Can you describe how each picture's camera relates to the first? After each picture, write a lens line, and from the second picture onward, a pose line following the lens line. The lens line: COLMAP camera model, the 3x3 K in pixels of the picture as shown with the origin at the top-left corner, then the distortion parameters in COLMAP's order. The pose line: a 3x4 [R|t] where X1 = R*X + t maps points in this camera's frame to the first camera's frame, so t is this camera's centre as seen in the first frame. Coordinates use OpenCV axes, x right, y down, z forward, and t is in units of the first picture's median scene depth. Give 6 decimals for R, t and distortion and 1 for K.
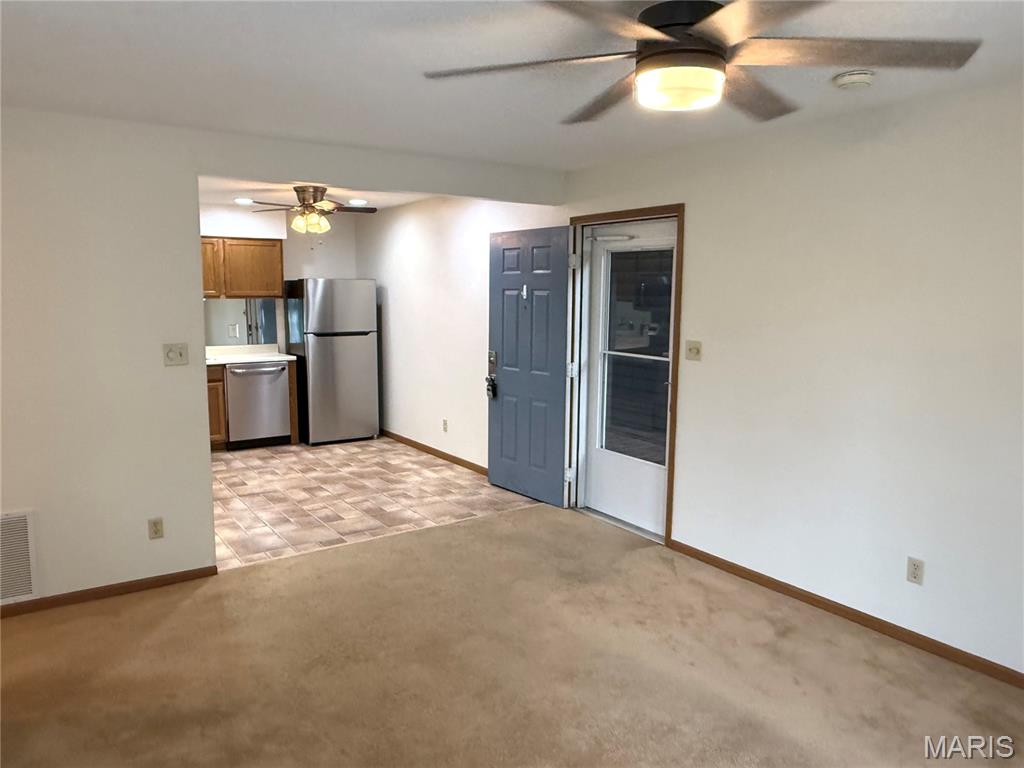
lens RADIAL K [[724.4, 0, 510.7], [0, 724.4, 388.3], [0, 0, 1]] dist [-0.001732, 0.000005]
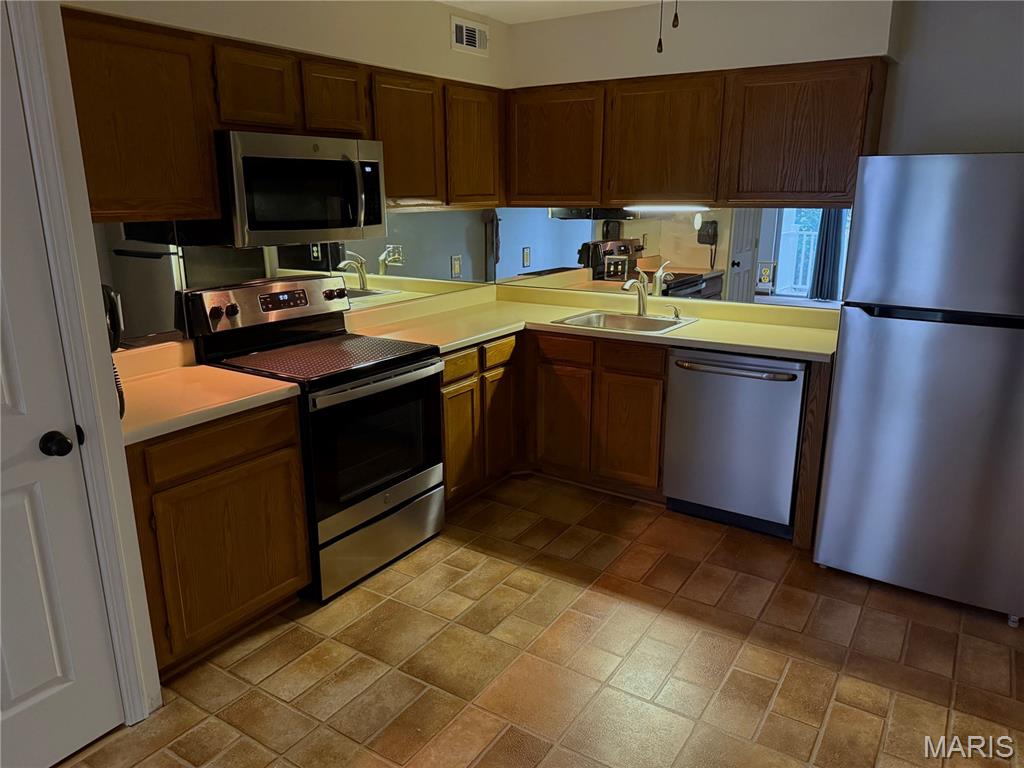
lens RADIAL K [[721.6, 0, 509.4], [0, 721.6, 388.5], [0, 0, 1]] dist [0.013593, -0.018414]
pose [[0.376647, 0.240581, -0.894571, 0.006902], [-0.118720, 0.970260, 0.210951, -0.106629], [0.918718, 0.026749, 0.394007, 0.796879]]
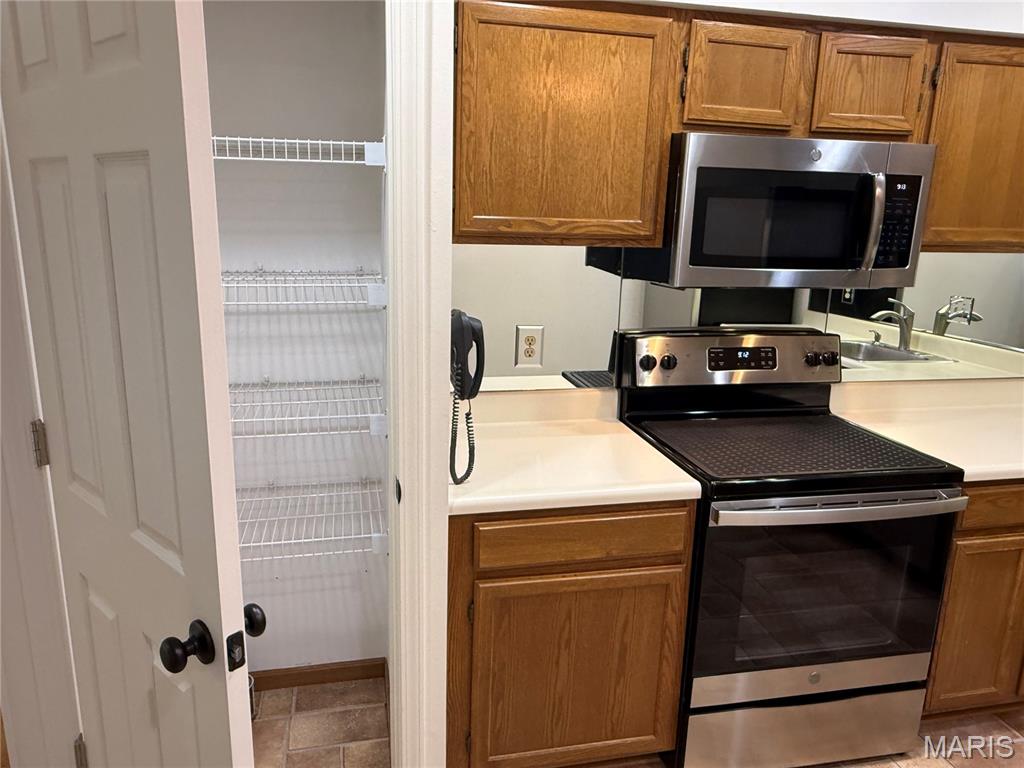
lens RADIAL K [[721.6, 0, 510.2], [0, 721.6, 380.0], [0, 0, 1]] dist [0.013593, -0.018414]
pose [[-0.374670, 0.197568, -0.905864, -0.126829], [-0.151828, 0.950770, 0.270158, -0.114725], [0.914643, 0.238755, -0.326228, 0.864655]]
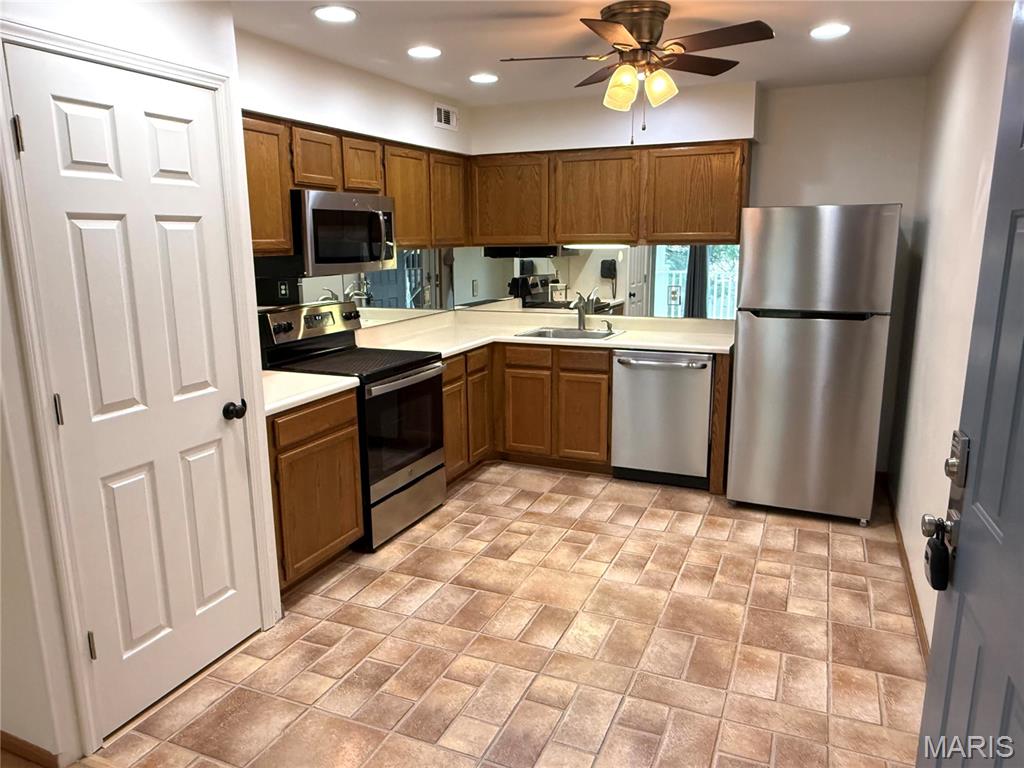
lens RADIAL K [[721.6, 0, 505.0], [0, 721.6, 386.5], [0, 0, 1]] dist [0.013593, -0.018414]
pose [[0.525372, 0.164686, -0.834783, 0.108340], [-0.101627, 0.986213, 0.130601, -0.083115], [0.844782, 0.016222, 0.534865, 0.647482]]
